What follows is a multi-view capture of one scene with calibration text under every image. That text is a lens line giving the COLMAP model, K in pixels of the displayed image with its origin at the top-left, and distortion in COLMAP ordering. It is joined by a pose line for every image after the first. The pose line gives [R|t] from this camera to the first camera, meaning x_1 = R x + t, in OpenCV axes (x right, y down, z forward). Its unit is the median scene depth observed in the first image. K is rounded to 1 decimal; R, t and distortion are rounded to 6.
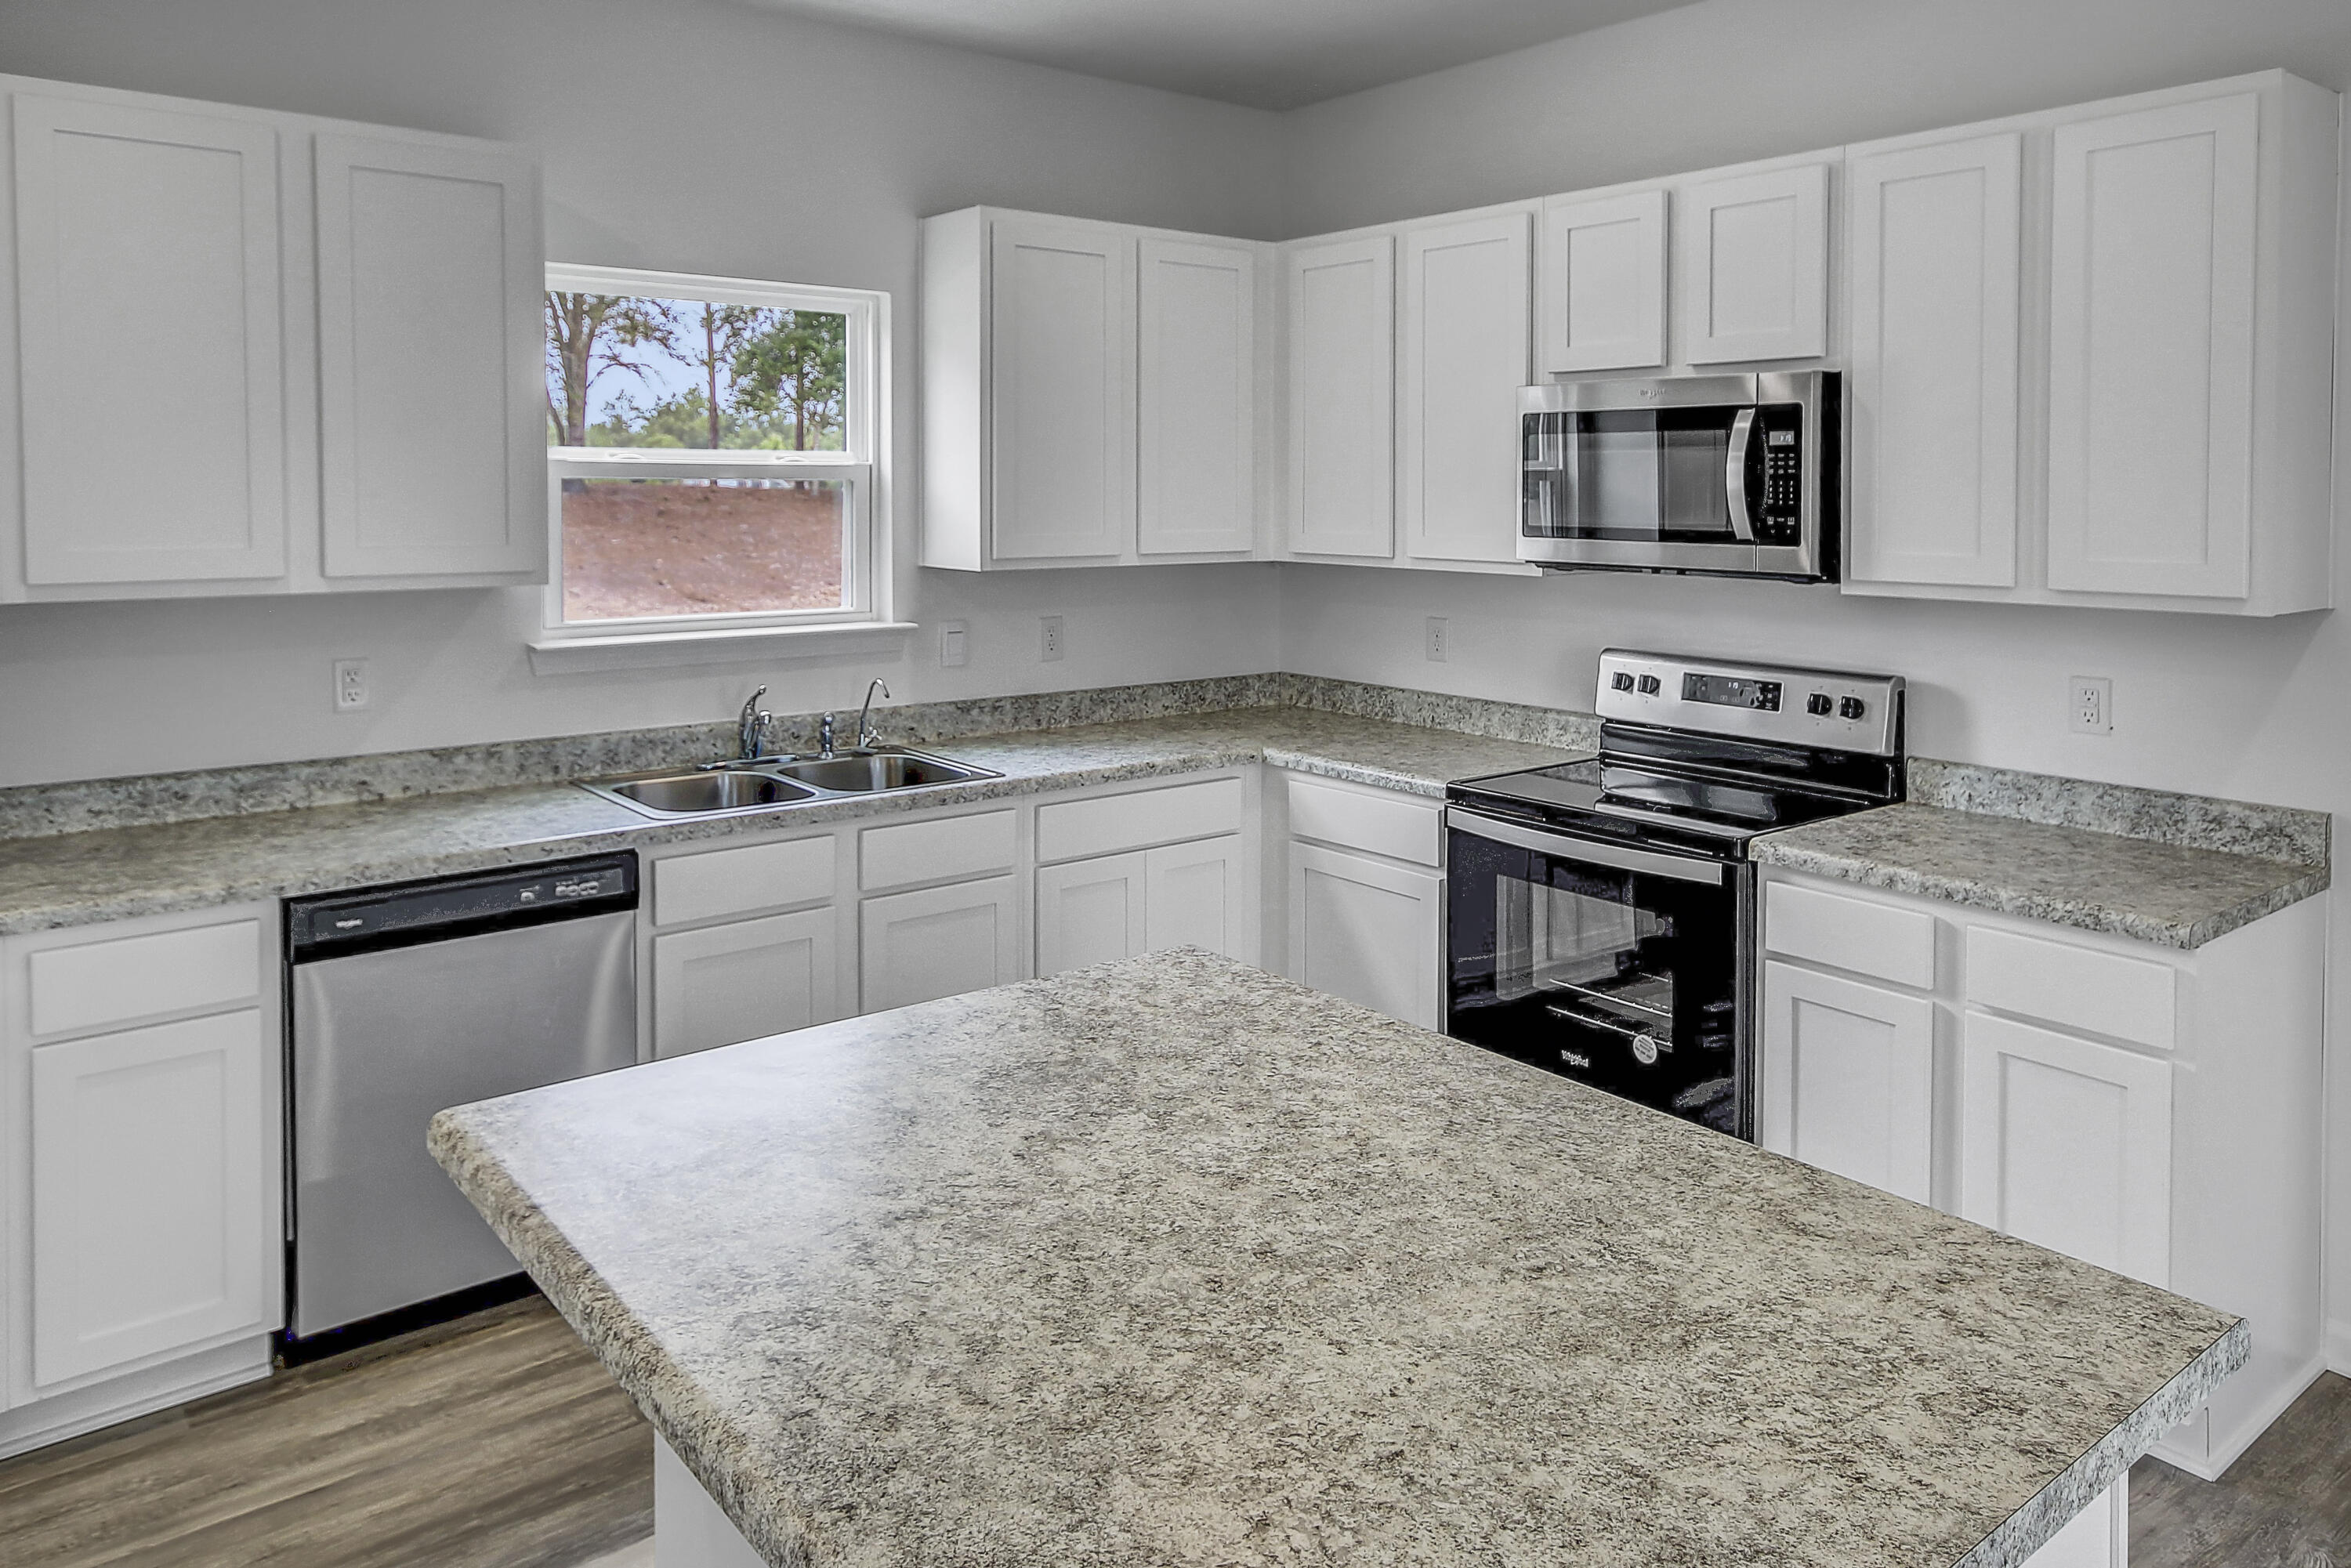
lens RADIAL K [[1617.1, 0, 1184.5], [0, 1617.1, 540.2], [0, 0, 1]] dist [-0.004769, 0.029394]
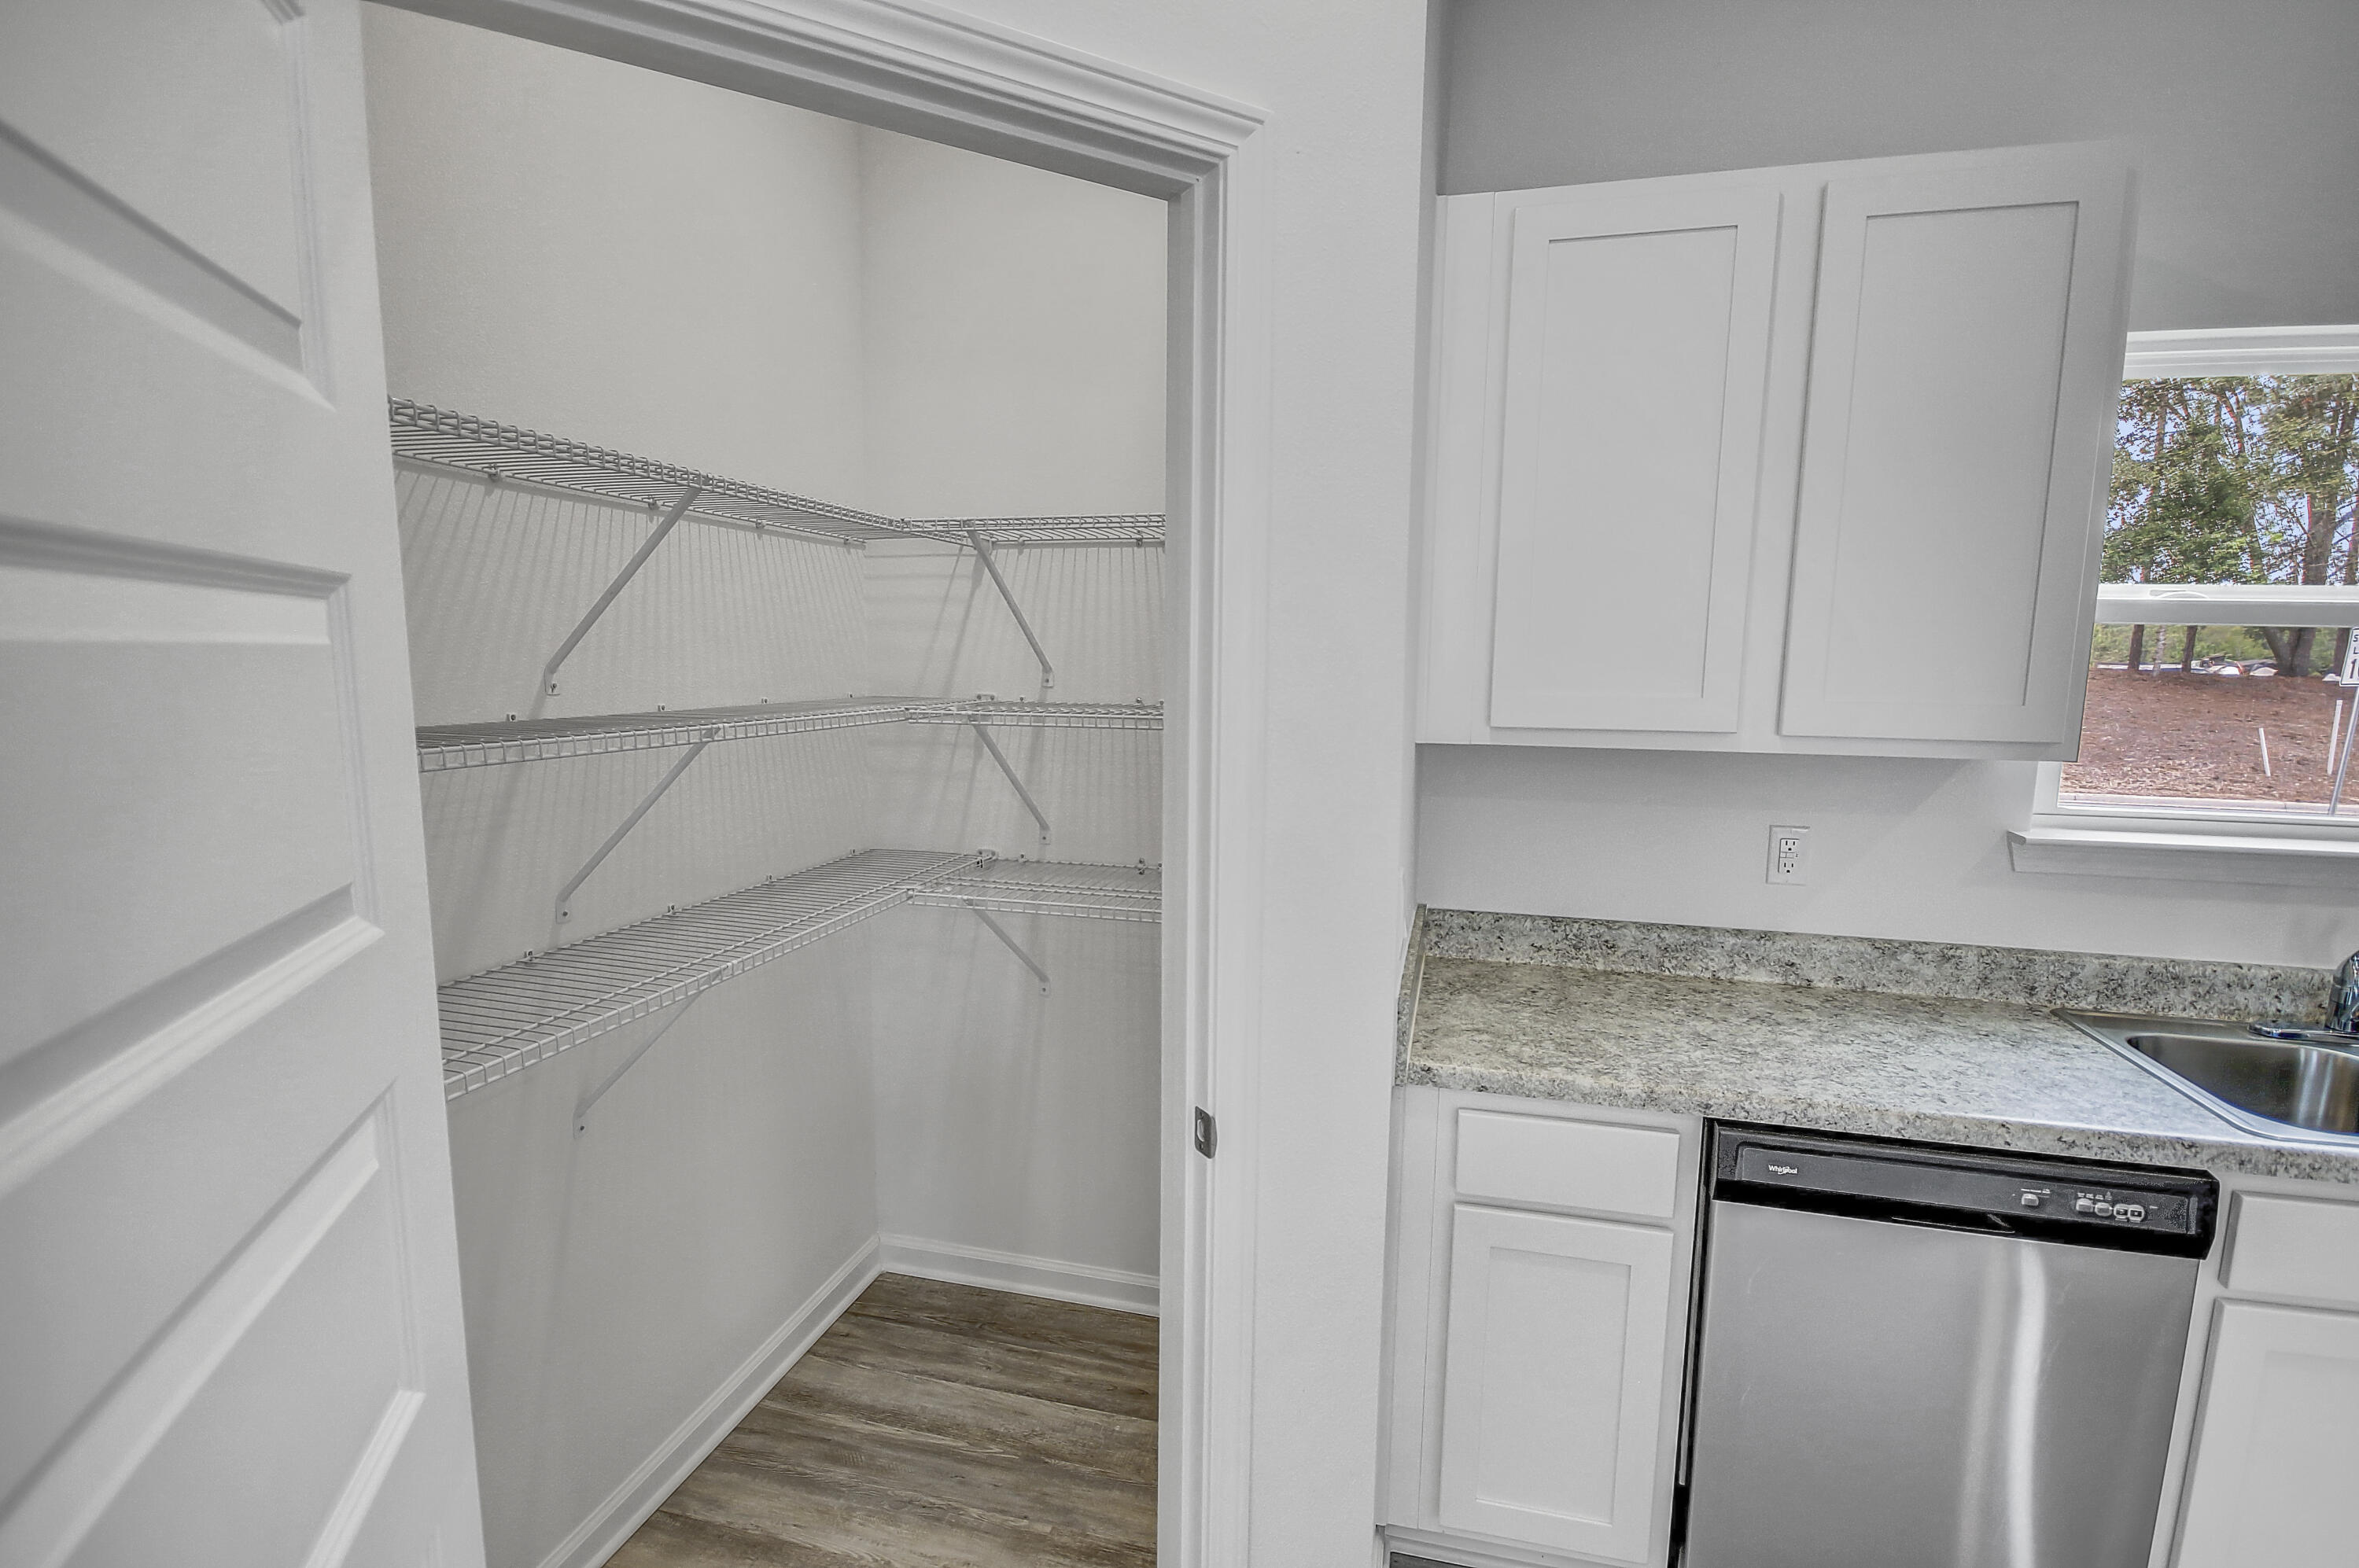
lens RADIAL K [[1087.5, 0, 1196.3], [0, 1087.5, 812.8], [0, 0, 1]] dist [0.005904, -0.007324]
pose [[0.598134, 0.117313, -0.792763, -0.224656], [-0.036672, 0.992198, 0.119156, 0.005319], [0.800556, -0.042199, 0.597770, 0.359114]]
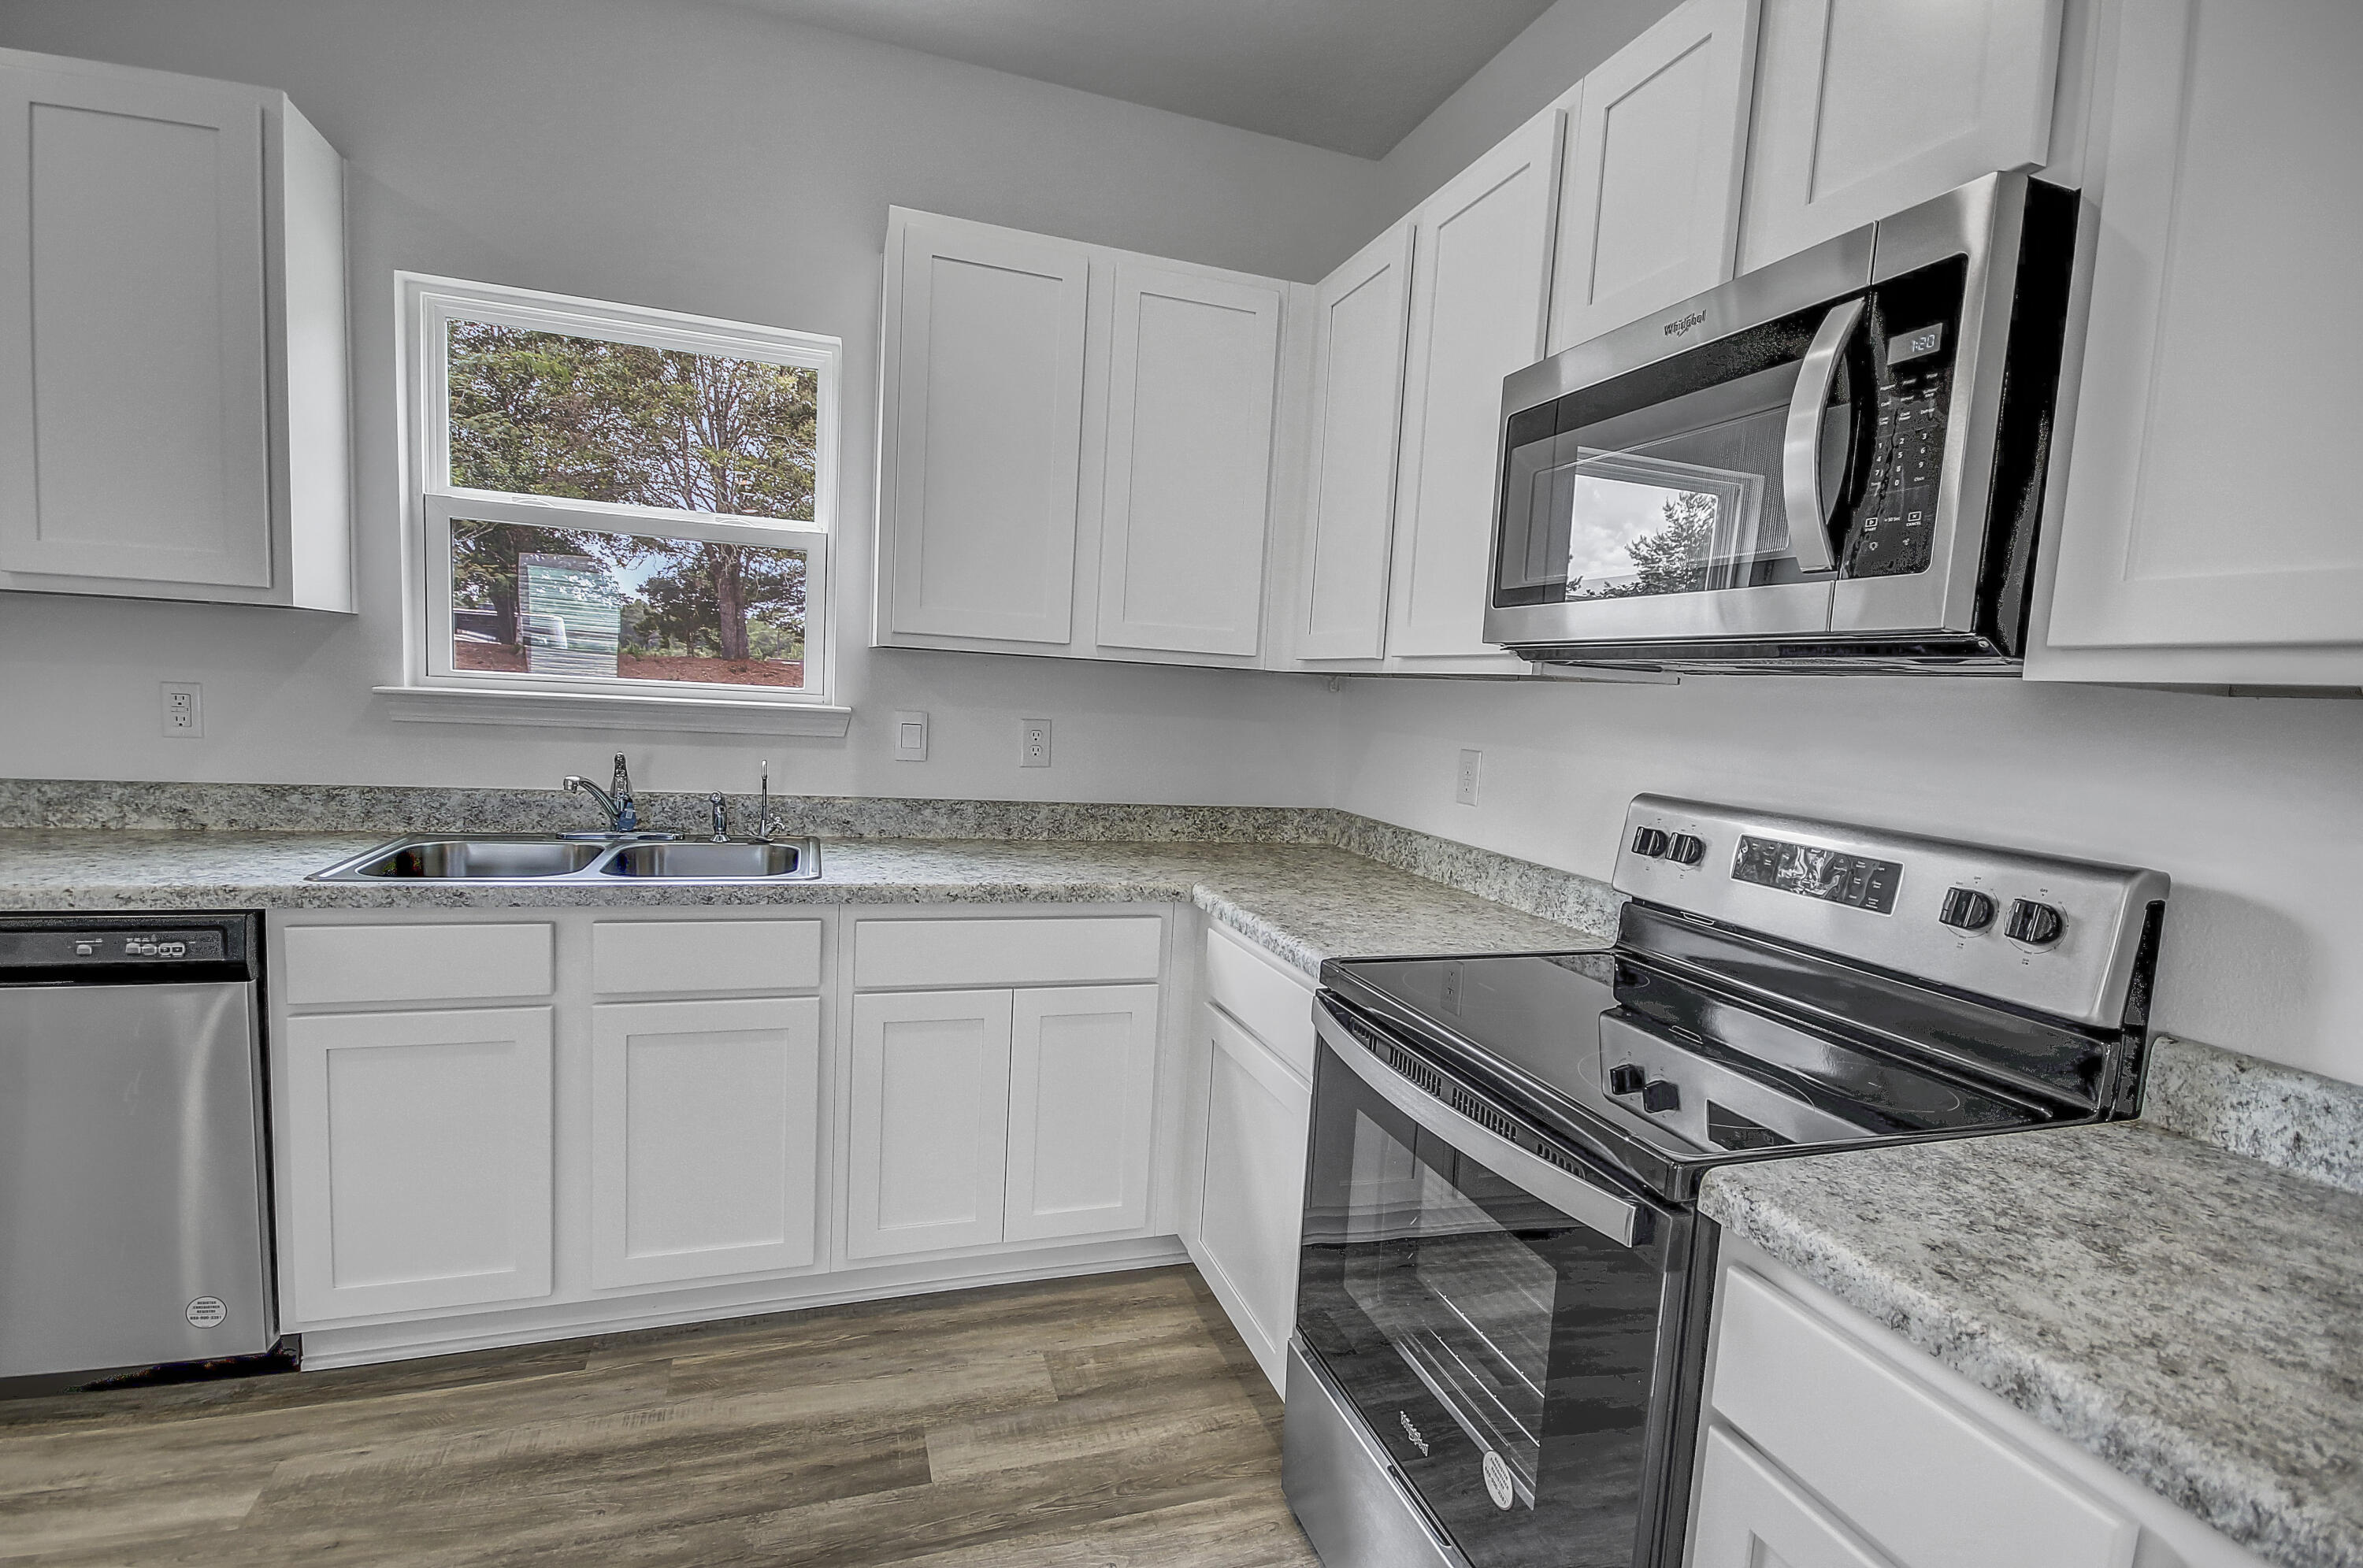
lens RADIAL K [[1089.4, 0, 1181.9], [0, 1089.4, 804.9], [0, 0, 1]] dist [0.005904, -0.007324]
pose [[0.937911, 0.086582, -0.335897, 0.264044], [-0.065170, 0.995087, 0.074527, 0.056418], [0.340700, -0.048009, 0.938946, 0.567314]]
